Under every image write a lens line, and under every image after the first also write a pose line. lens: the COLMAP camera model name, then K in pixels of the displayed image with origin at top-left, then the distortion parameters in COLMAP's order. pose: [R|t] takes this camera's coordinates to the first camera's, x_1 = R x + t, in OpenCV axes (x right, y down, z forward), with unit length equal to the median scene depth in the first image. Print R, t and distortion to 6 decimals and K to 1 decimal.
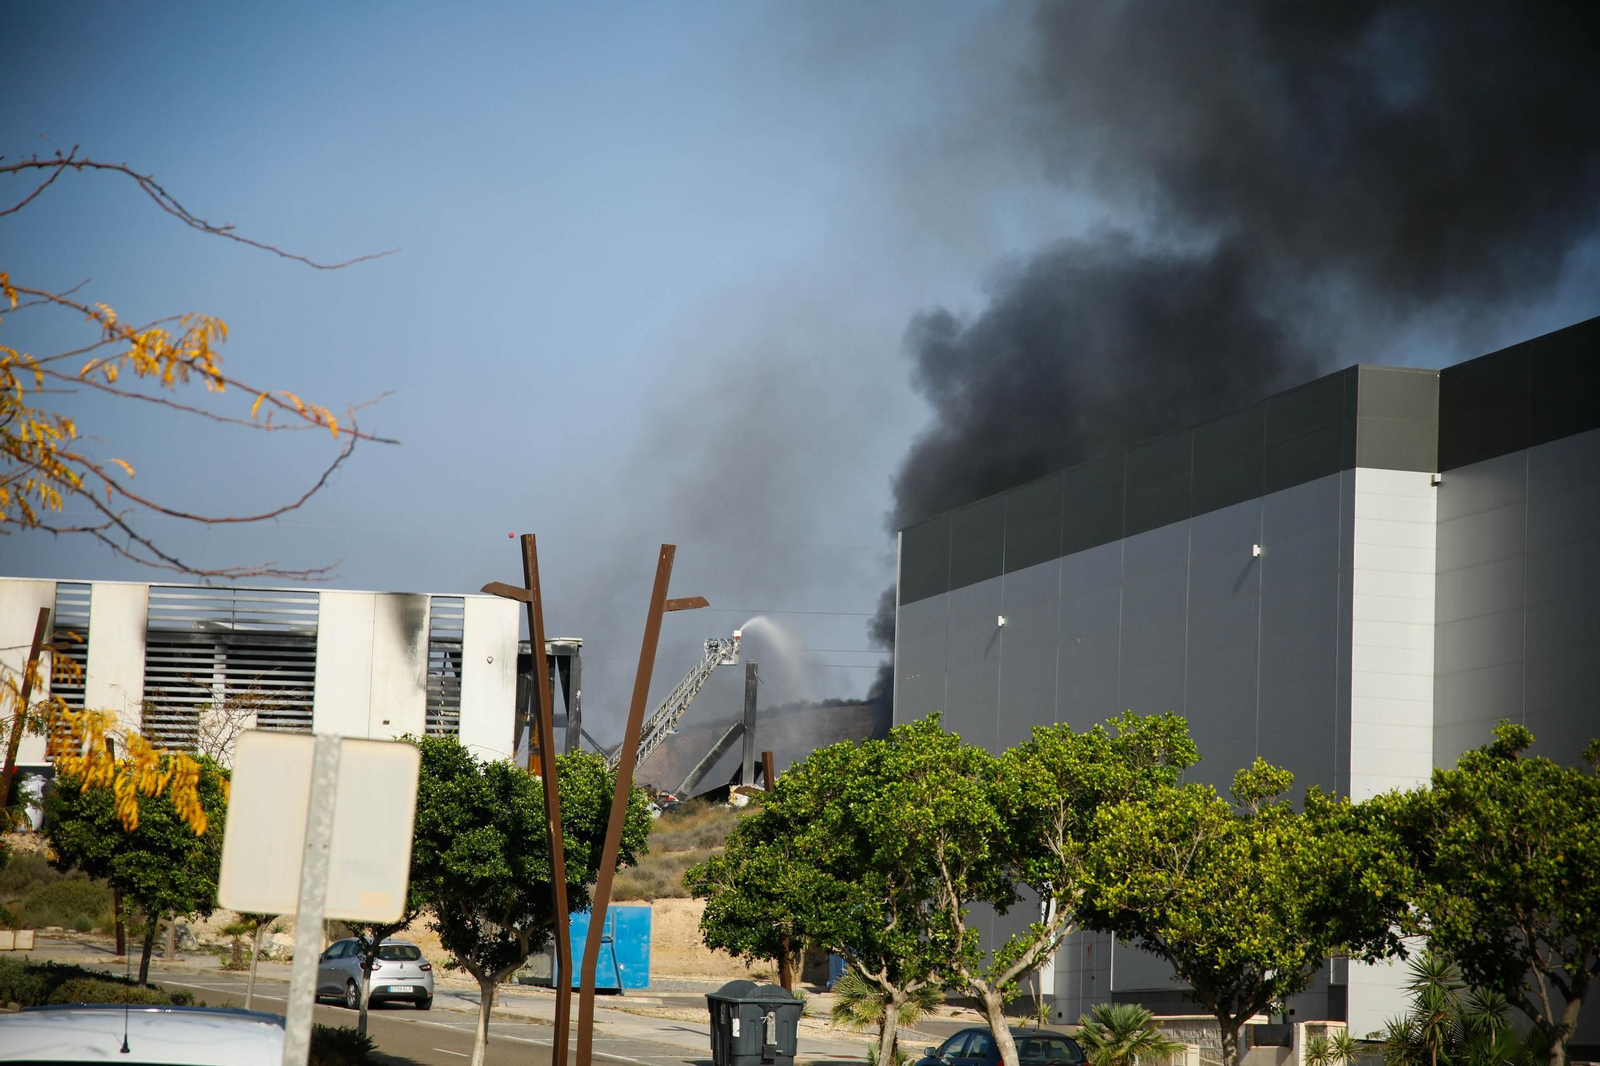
lens RADIAL K [[4600.7, 0, 799.4], [0, 4600.7, 537.0], [0, 0, 1]] dist [0.713480, 0.000000]
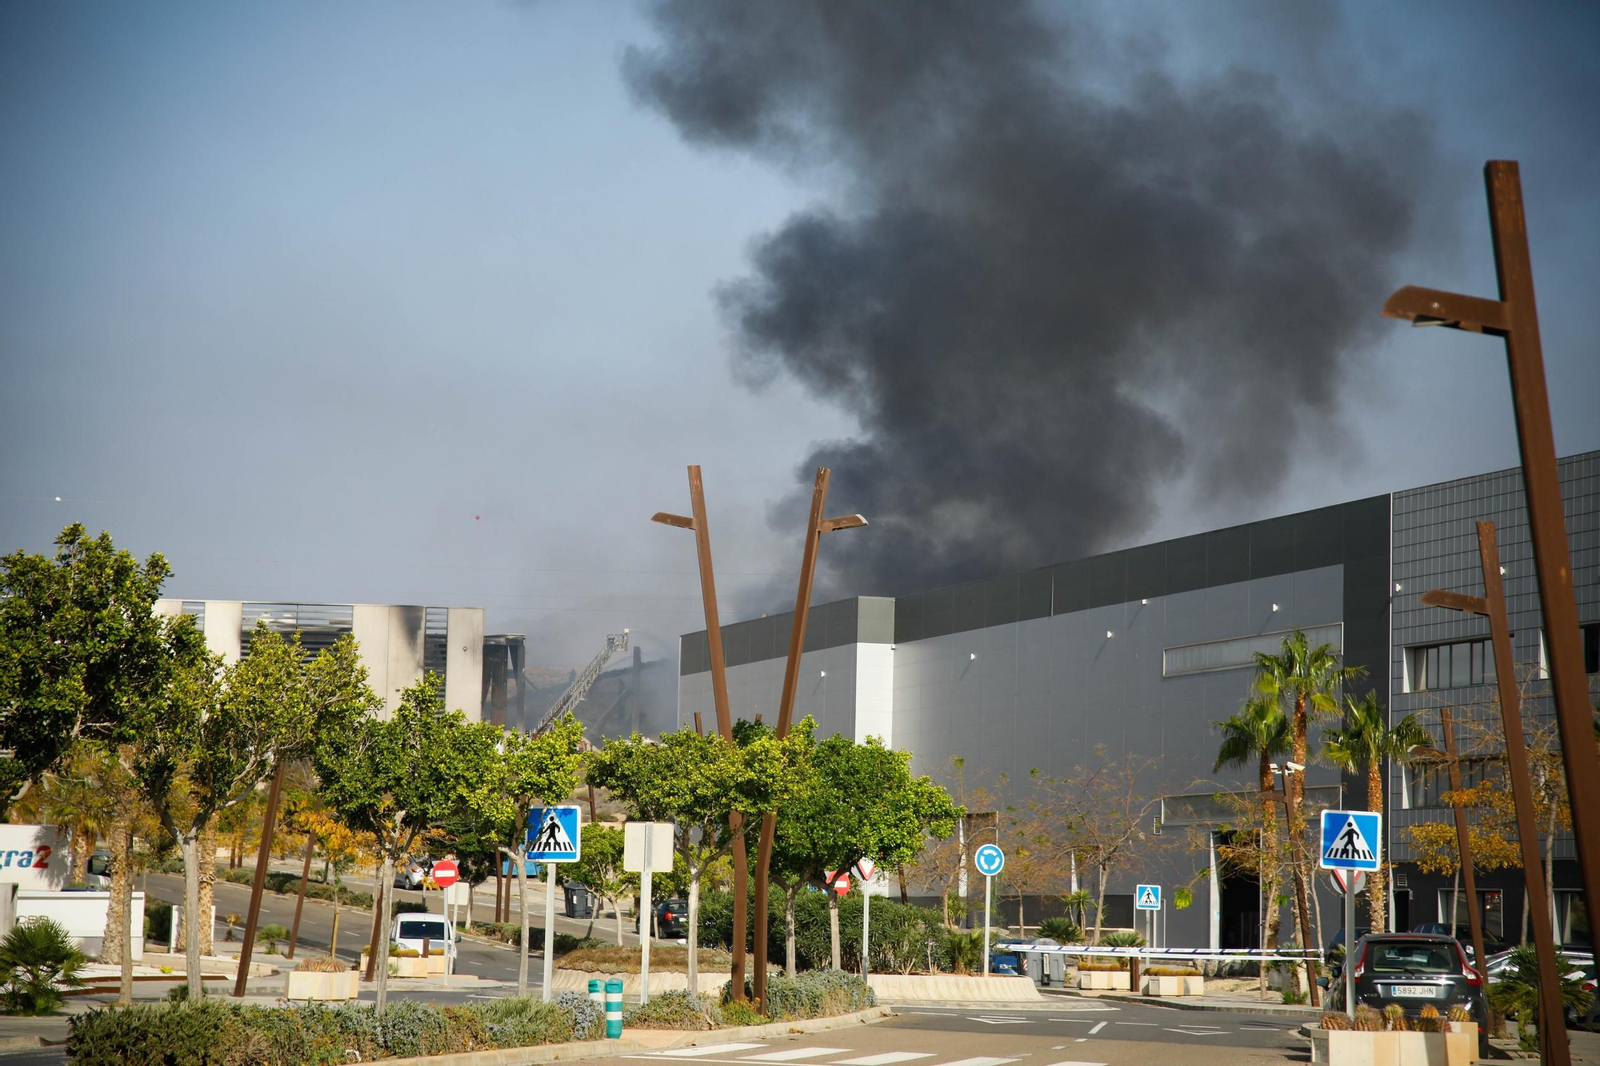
lens RADIAL K [[4600.7, 0, 793.6], [0, 4600.7, 525.7], [0, 0, 1]] dist [0.713480, 0.000000]
pose [[0.999928, -0.010432, 0.005921, 0.046755], [0.010237, 0.999435, 0.032010, -0.087609], [-0.006251, -0.031948, 0.999470, -0.745846]]
